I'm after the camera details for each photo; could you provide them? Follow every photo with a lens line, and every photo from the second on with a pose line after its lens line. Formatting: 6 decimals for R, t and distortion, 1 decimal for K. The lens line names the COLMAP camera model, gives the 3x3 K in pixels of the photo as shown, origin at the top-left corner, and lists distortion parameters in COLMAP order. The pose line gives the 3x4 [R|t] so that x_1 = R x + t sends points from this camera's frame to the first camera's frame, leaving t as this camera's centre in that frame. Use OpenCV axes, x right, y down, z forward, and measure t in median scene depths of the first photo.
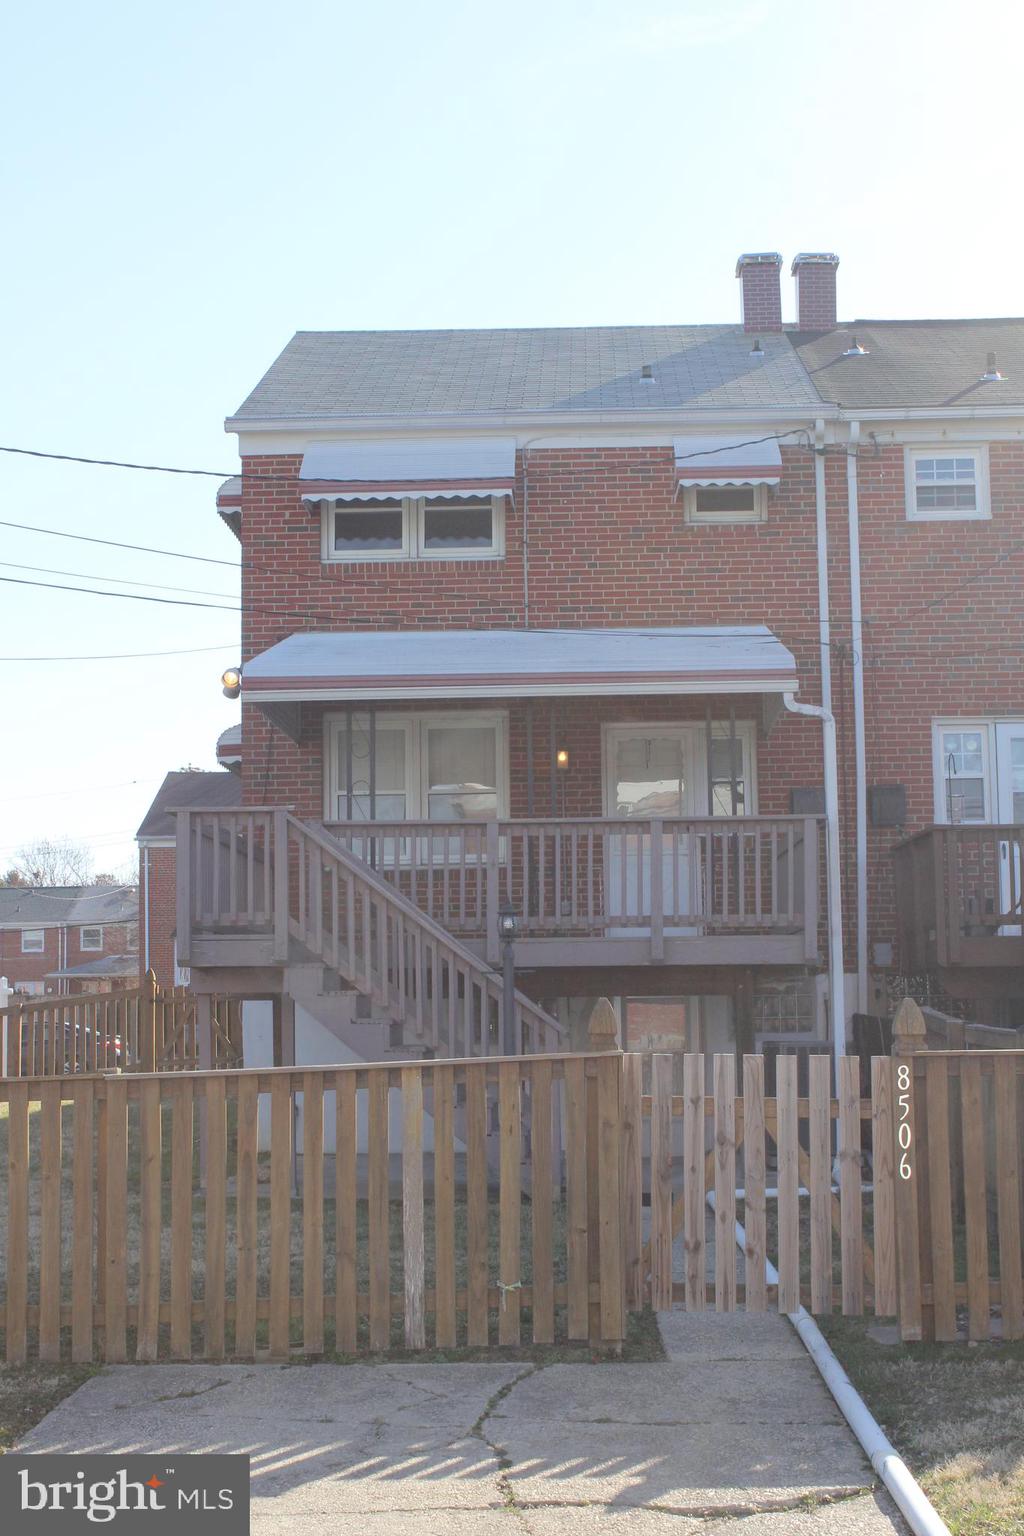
lens RADIAL K [[2394.7, 0, 511.7], [0, 2394.7, 769.2], [0, 0, 1]] dist [0.035174, 0.000000]
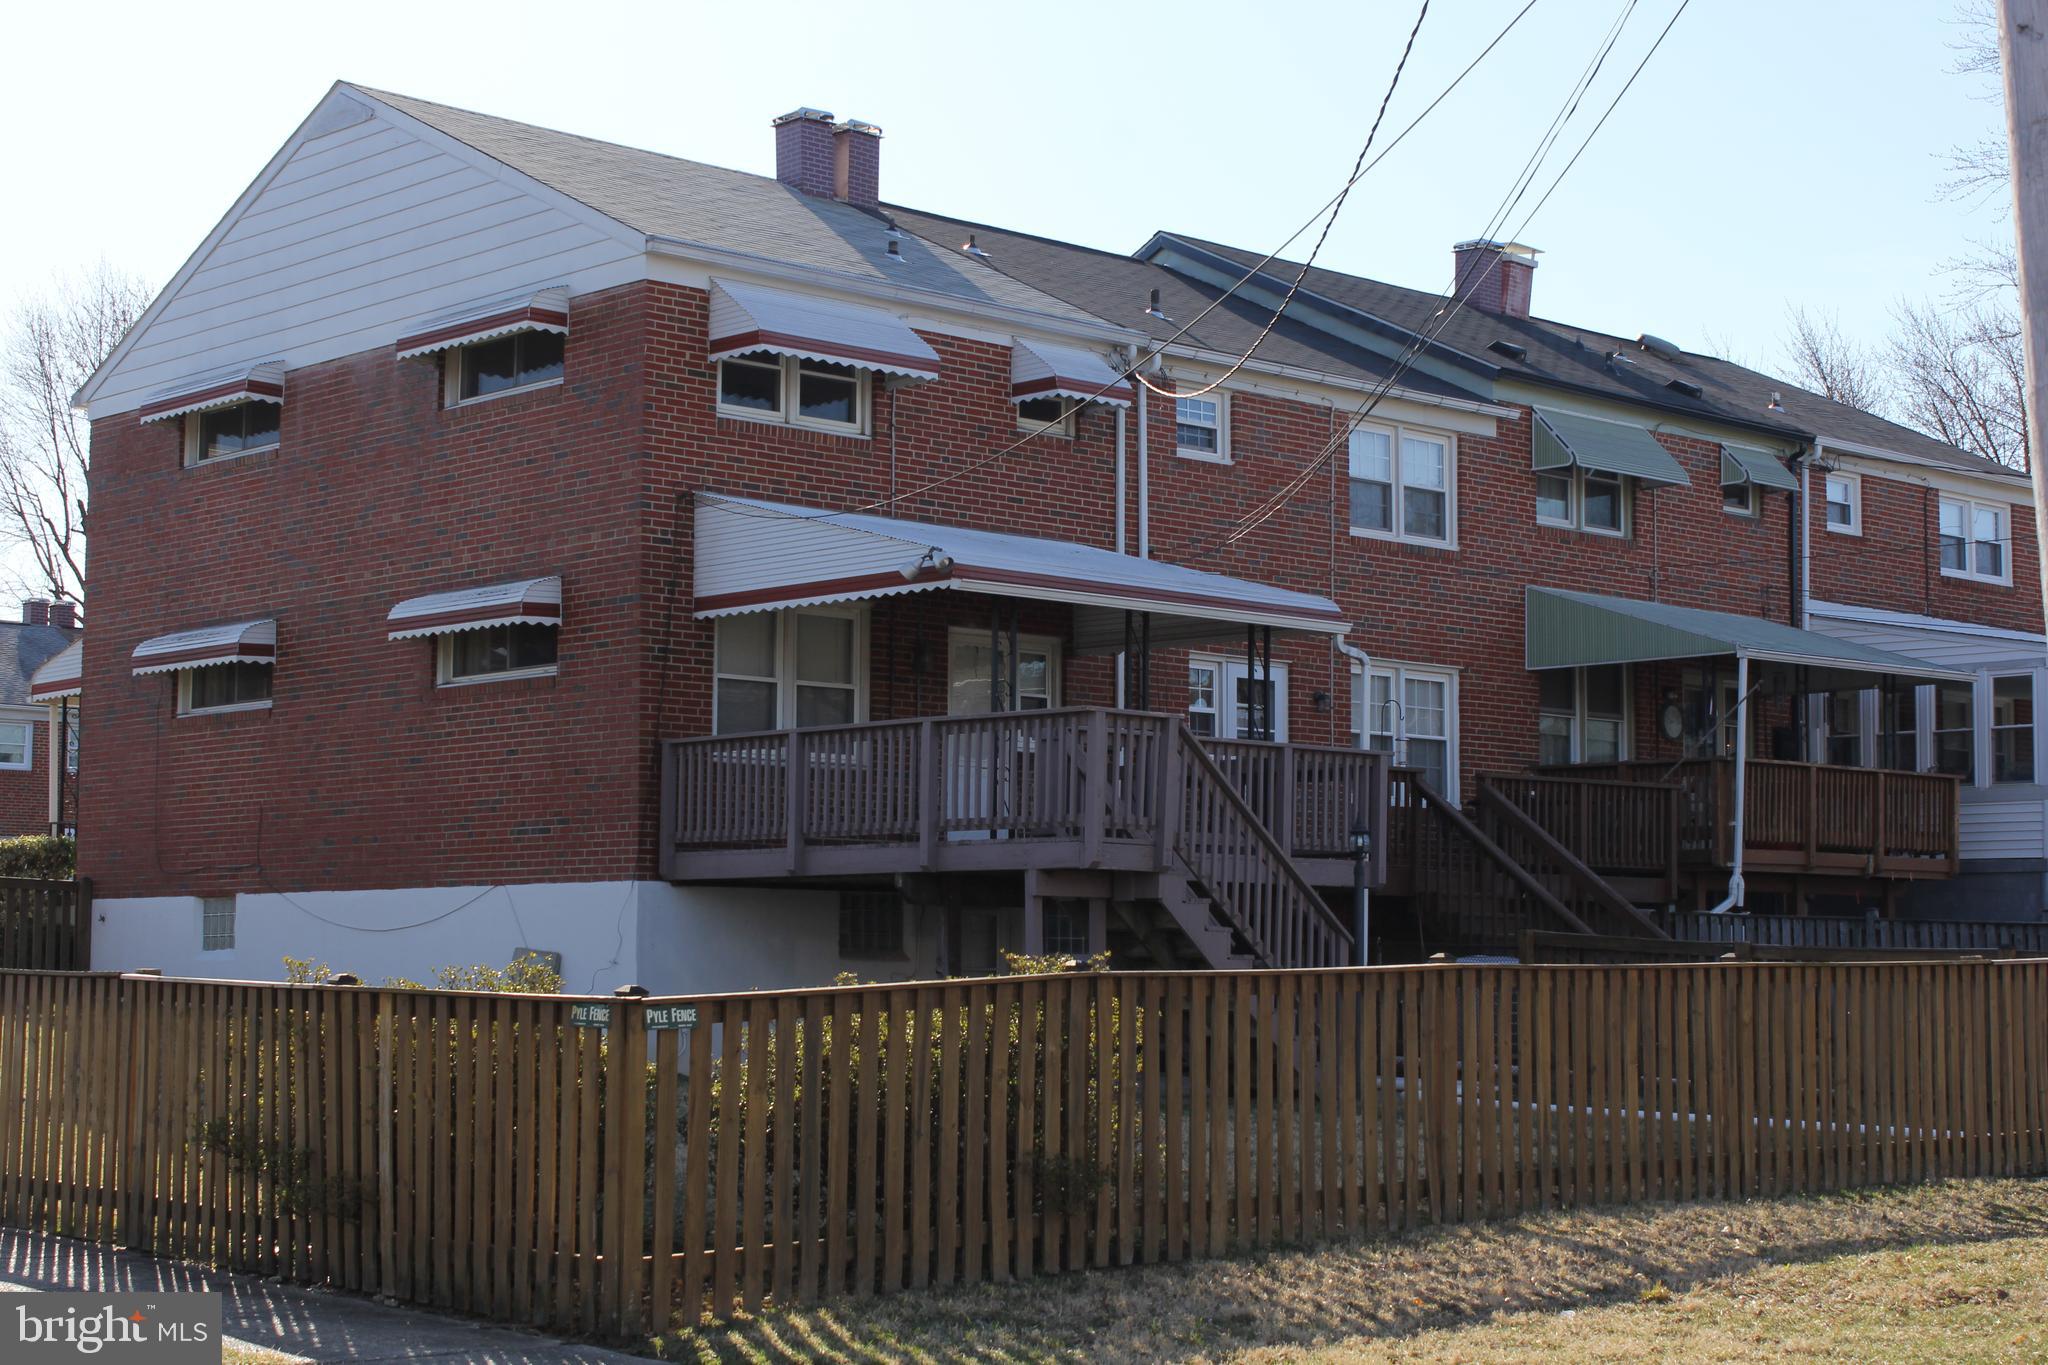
lens RADIAL K [[3208.6, 0, 1025.3], [0, 3208.6, 685.3], [0, 0, 1]] dist [0.058399, 0.000000]
pose [[0.713233, 0.081383, 0.696186, -0.820304], [-0.091123, 0.995573, -0.023026, 0.030532], [-0.694978, -0.047016, 0.717492, 0.060089]]
